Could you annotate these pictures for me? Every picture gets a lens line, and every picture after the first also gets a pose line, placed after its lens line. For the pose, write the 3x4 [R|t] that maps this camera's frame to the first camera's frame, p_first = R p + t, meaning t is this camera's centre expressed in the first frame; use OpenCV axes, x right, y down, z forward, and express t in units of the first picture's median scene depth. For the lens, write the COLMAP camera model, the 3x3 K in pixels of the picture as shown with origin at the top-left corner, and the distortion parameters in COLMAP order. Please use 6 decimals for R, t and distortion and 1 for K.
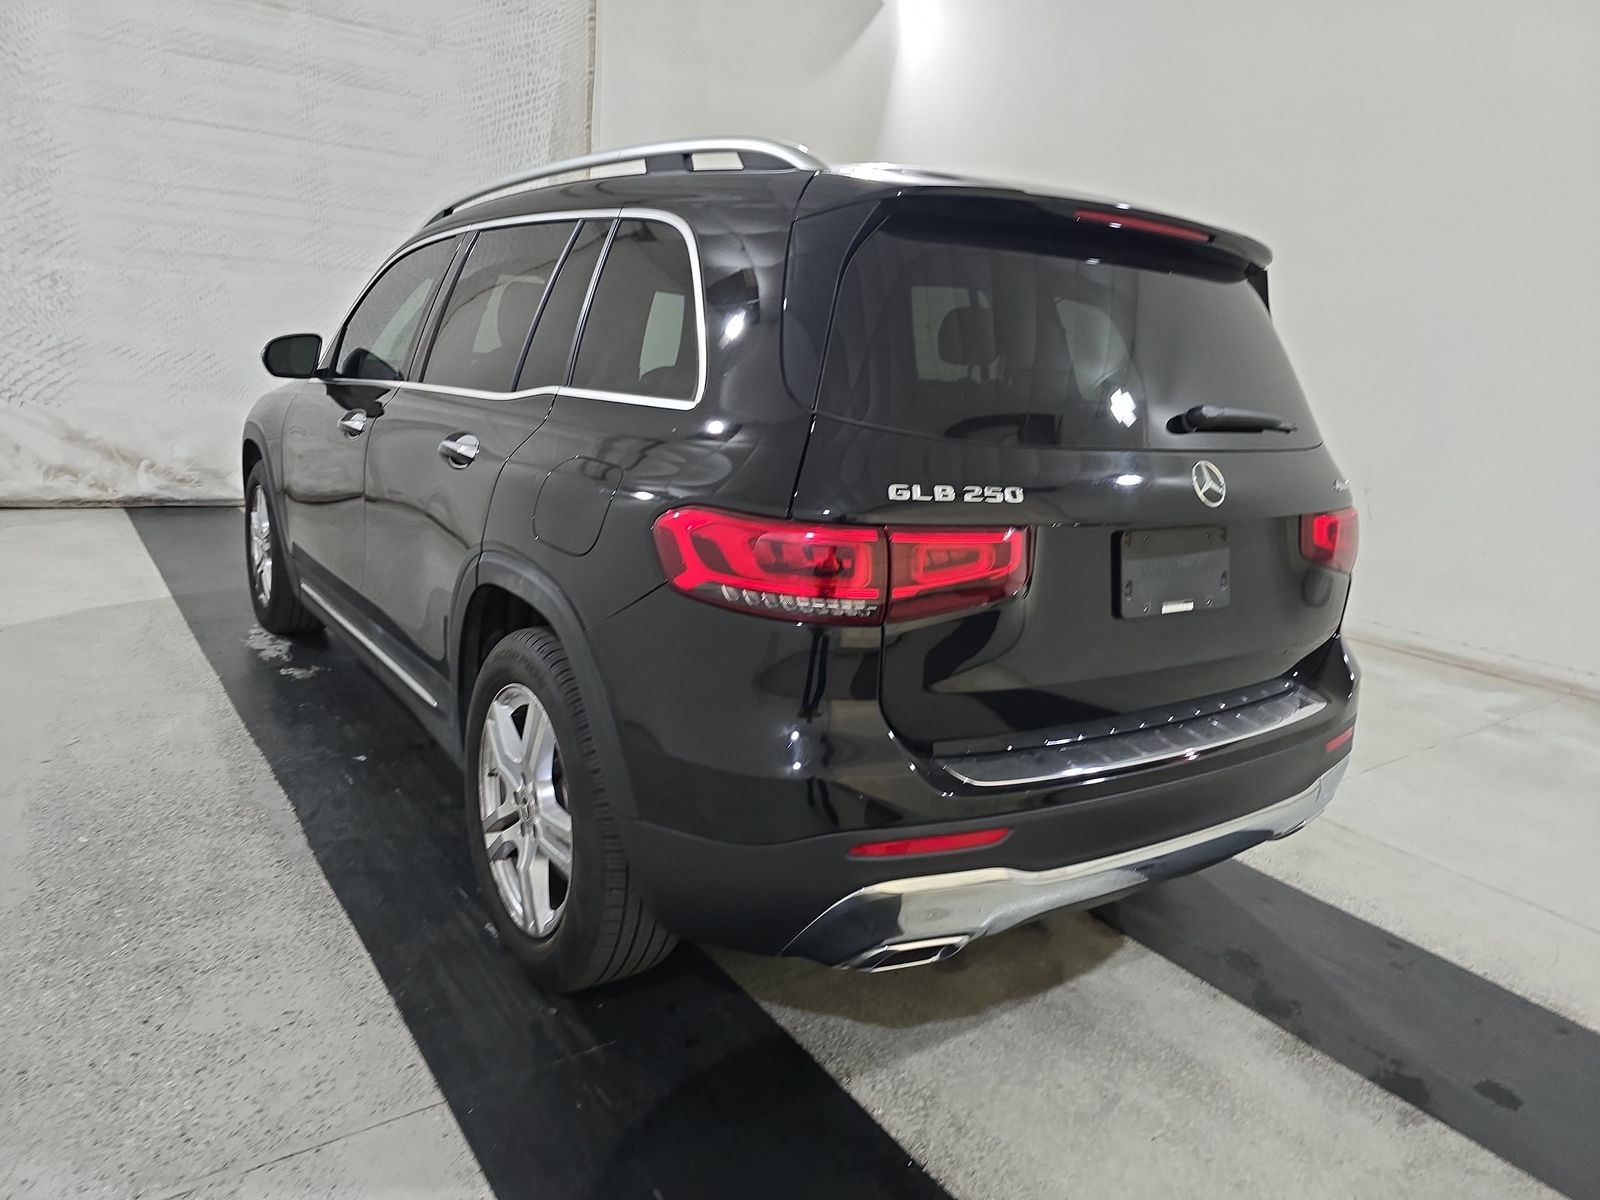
lens RADIAL K [[1079.4, 0, 794.4], [0, 1079.4, 600.5], [0, 0, 1]] dist [0.059703, -0.052209]
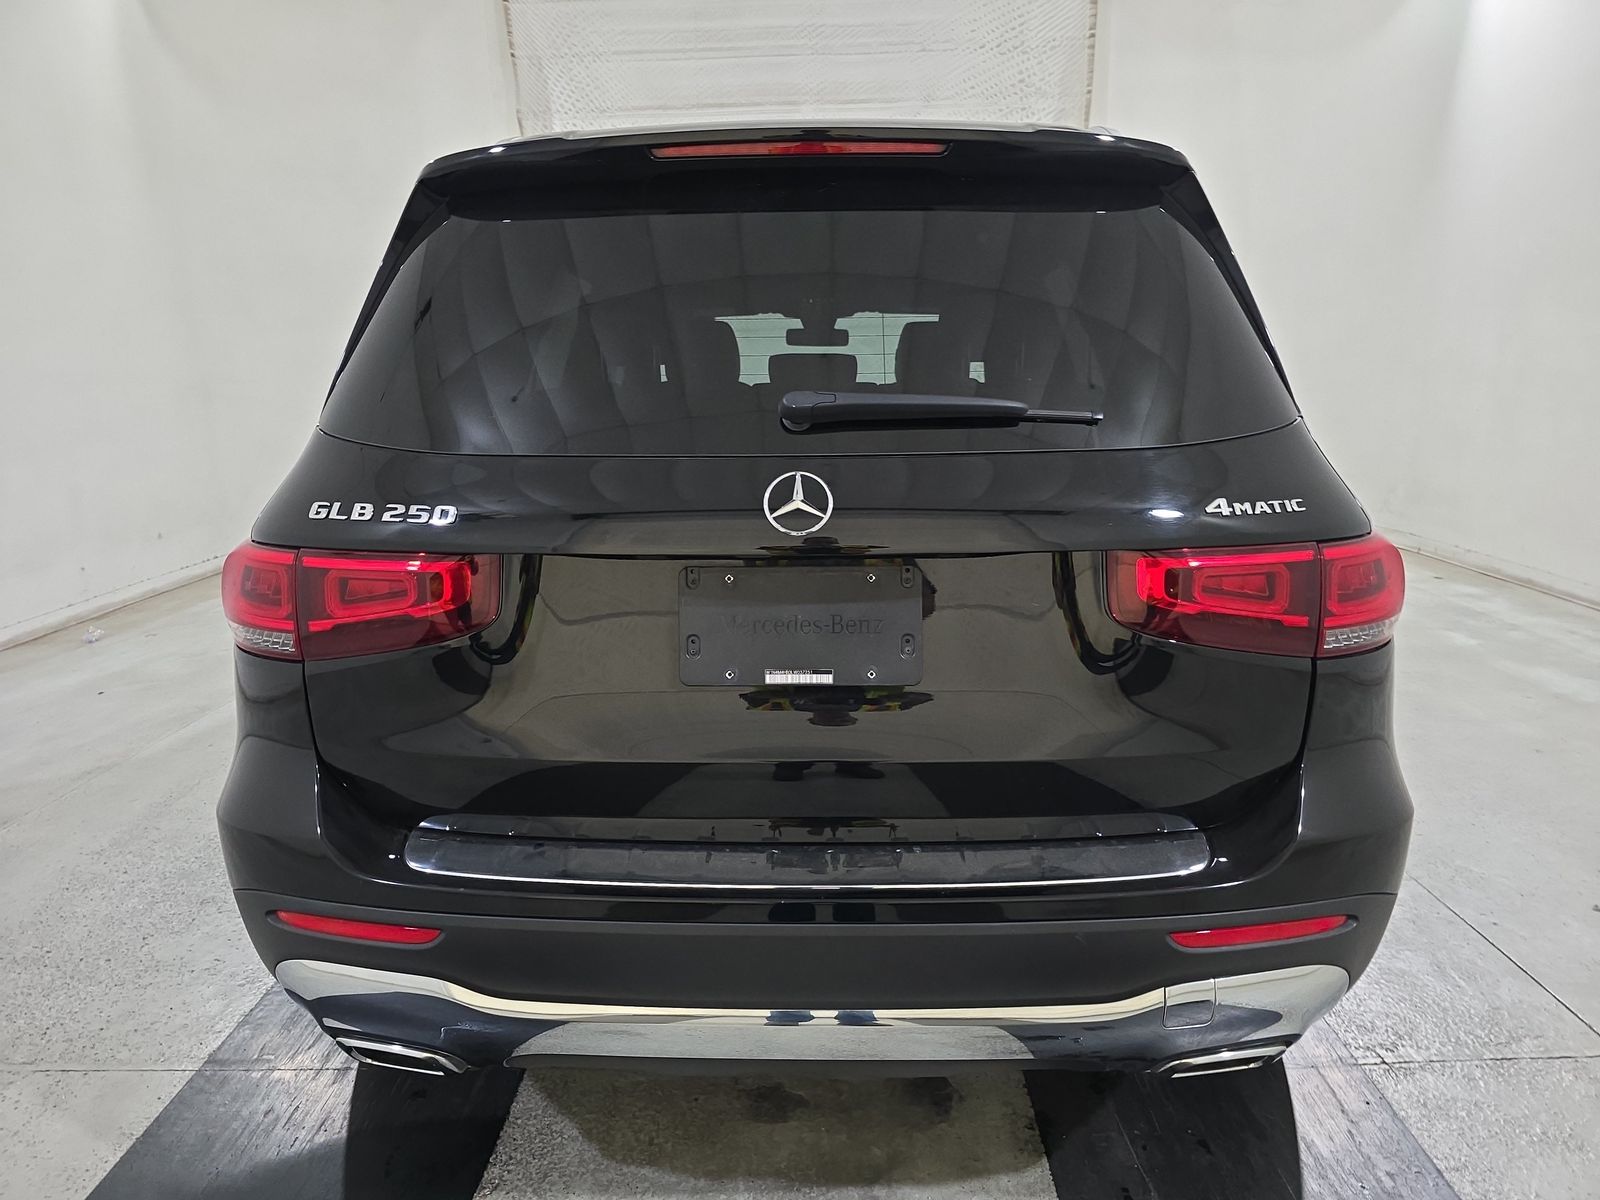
lens RADIAL K [[1079.4, 0, 794.4], [0, 1079.4, 600.5], [0, 0, 1]] dist [0.059703, -0.052209]
pose [[0.800543, 0.044621, -0.597612, 0.690818], [-0.068945, 0.997460, -0.017881, -0.028414], [0.595296, 0.055517, 0.801586, 0.391143]]
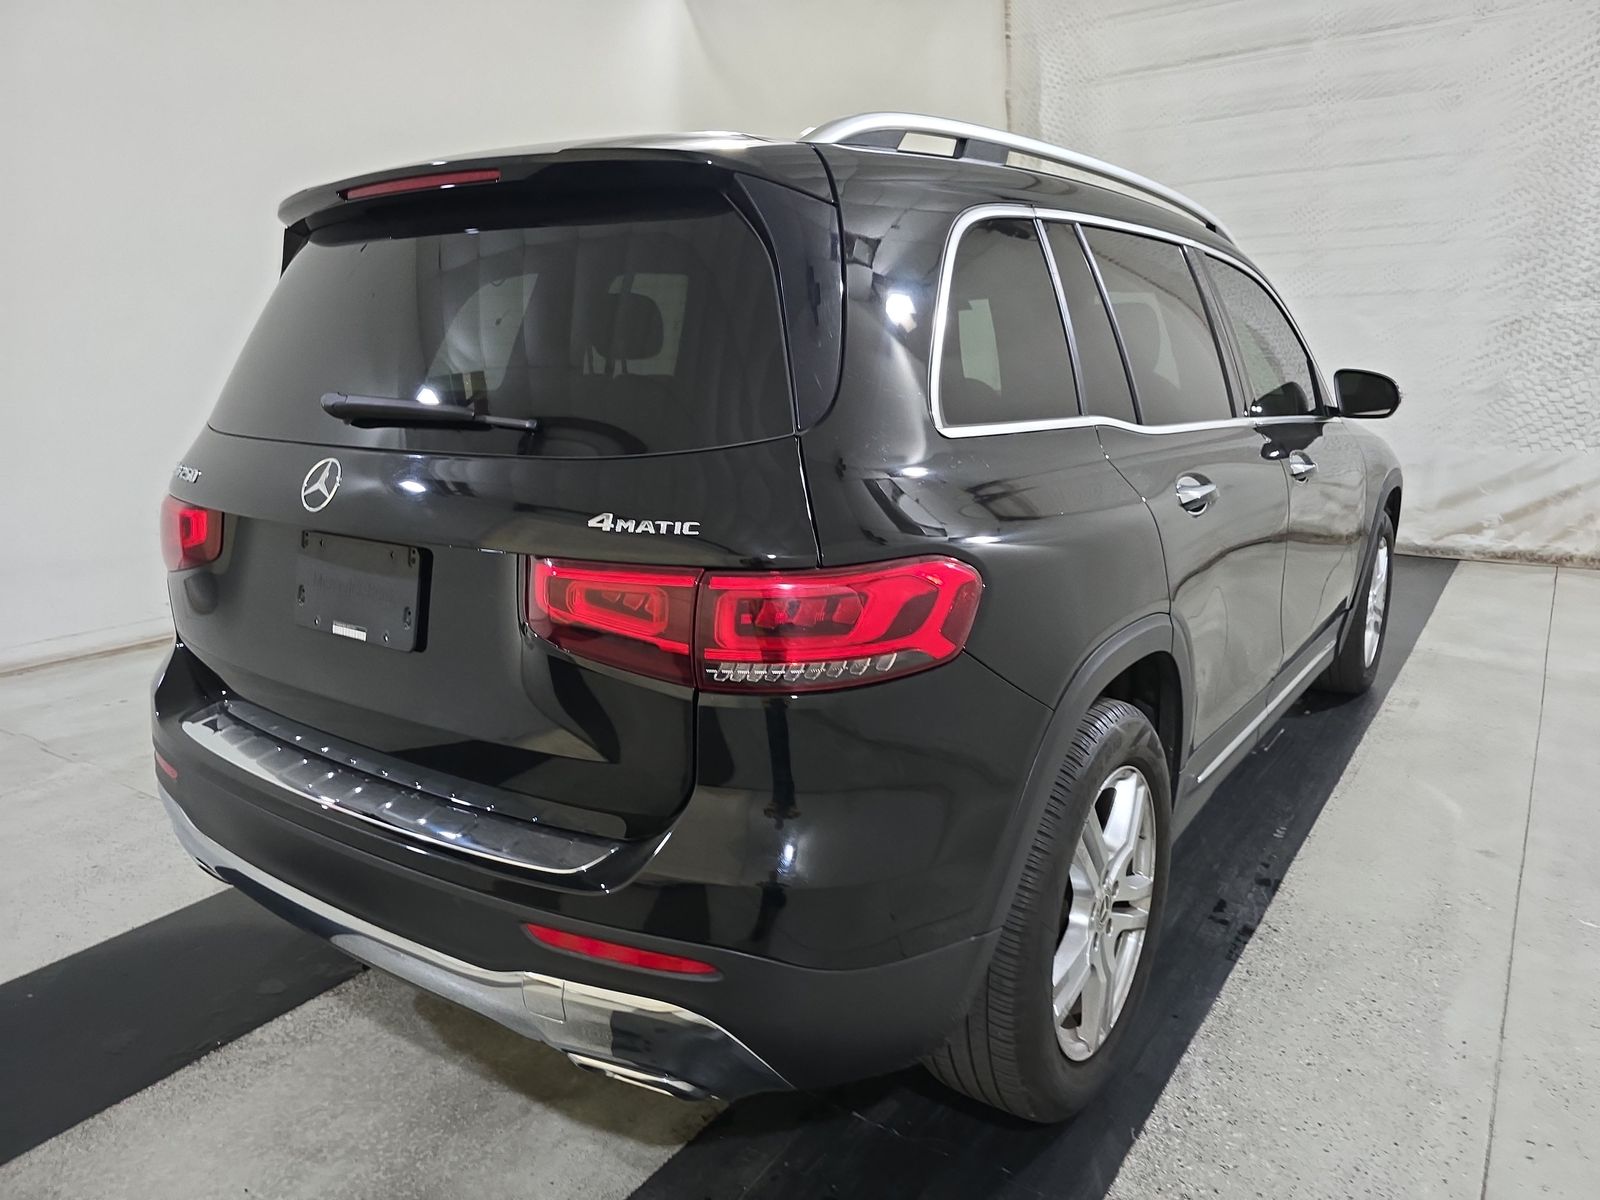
lens RADIAL K [[1079.4, 0, 794.4], [0, 1079.4, 600.5], [0, 0, 1]] dist [0.059703, -0.052209]
pose [[0.330063, 0.140695, -0.933415, 1.131792], [-0.183182, 0.979579, 0.082879, -0.136659], [0.926015, 0.143629, 0.349095, 0.920517]]
